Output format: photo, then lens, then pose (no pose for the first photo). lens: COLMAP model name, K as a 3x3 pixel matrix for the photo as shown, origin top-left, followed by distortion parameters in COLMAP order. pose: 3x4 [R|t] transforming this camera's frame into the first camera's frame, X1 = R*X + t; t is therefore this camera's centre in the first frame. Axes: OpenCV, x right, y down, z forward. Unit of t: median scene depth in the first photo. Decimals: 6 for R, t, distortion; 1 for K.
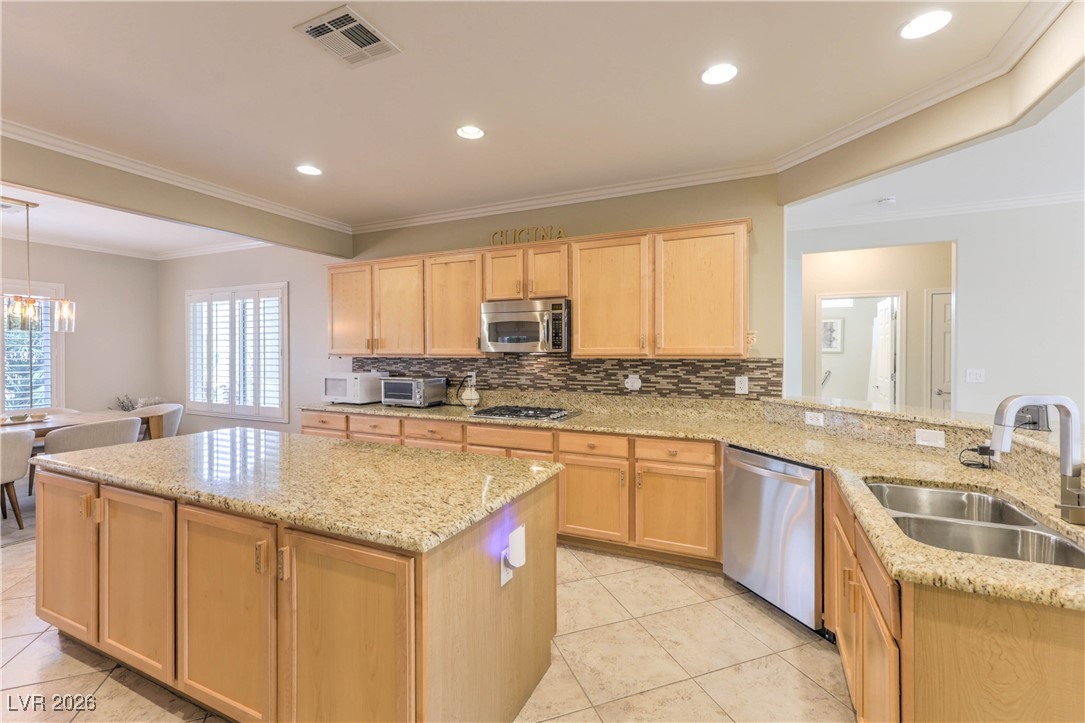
lens RADIAL K [[452.4, 0, 542.7], [0, 452.4, 353.0], [0, 0, 1]] dist [0.007502, -0.001564]
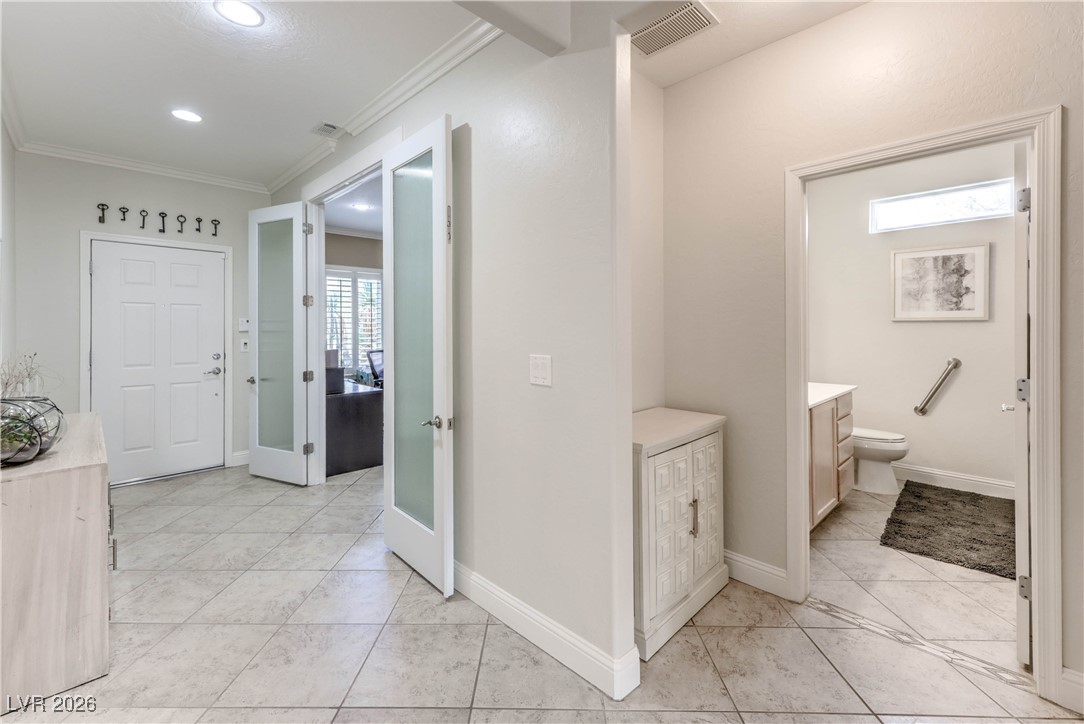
lens RADIAL K [[473.9, 0, 538.5], [0, 473.9, 323.4], [0, 0, 1]] dist [0.011197, 0.000661]
pose [[0.934925, -0.001863, -0.354840, 0.834232], [-0.002139, 0.999938, -0.010887, 0.013934], [0.354839, 0.010937, 0.934864, 0.862233]]
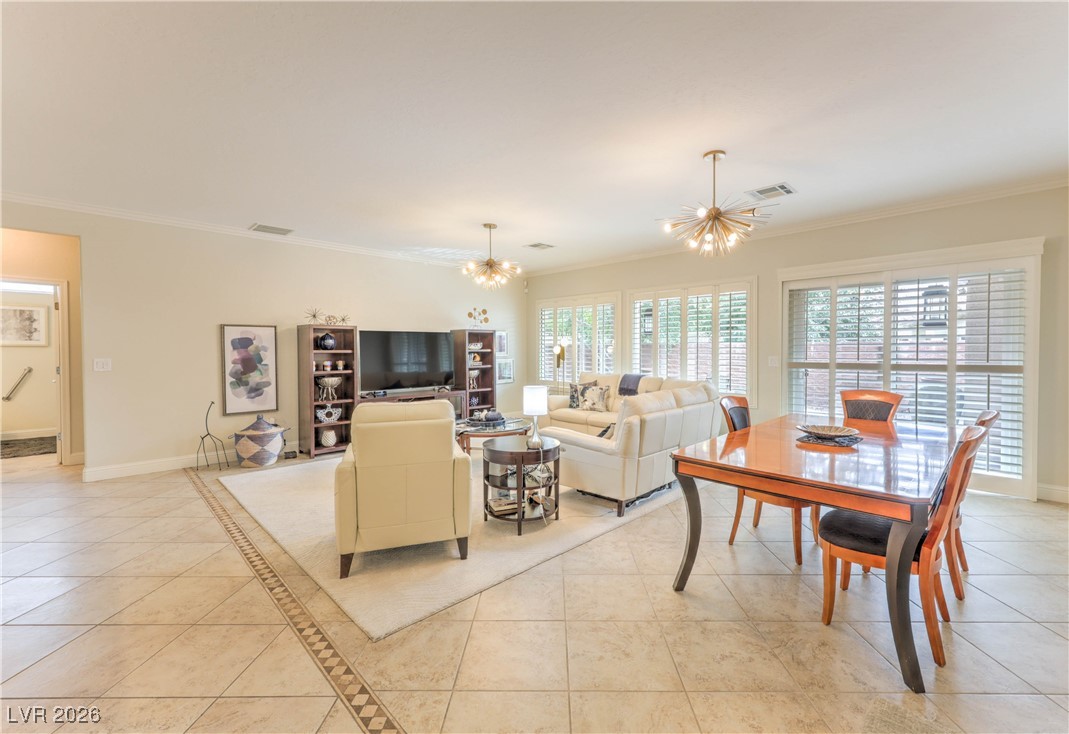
lens RADIAL K [[450.6, 0, 544.3], [0, 450.6, 360.1], [0, 0, 1]] dist [0.007054, -0.000867]
pose [[0.351260, -0.020512, 0.936053, 0.329075], [0.005248, 0.999787, 0.019940, 0.025731], [-0.936263, -0.002091, 0.351293, -0.431688]]
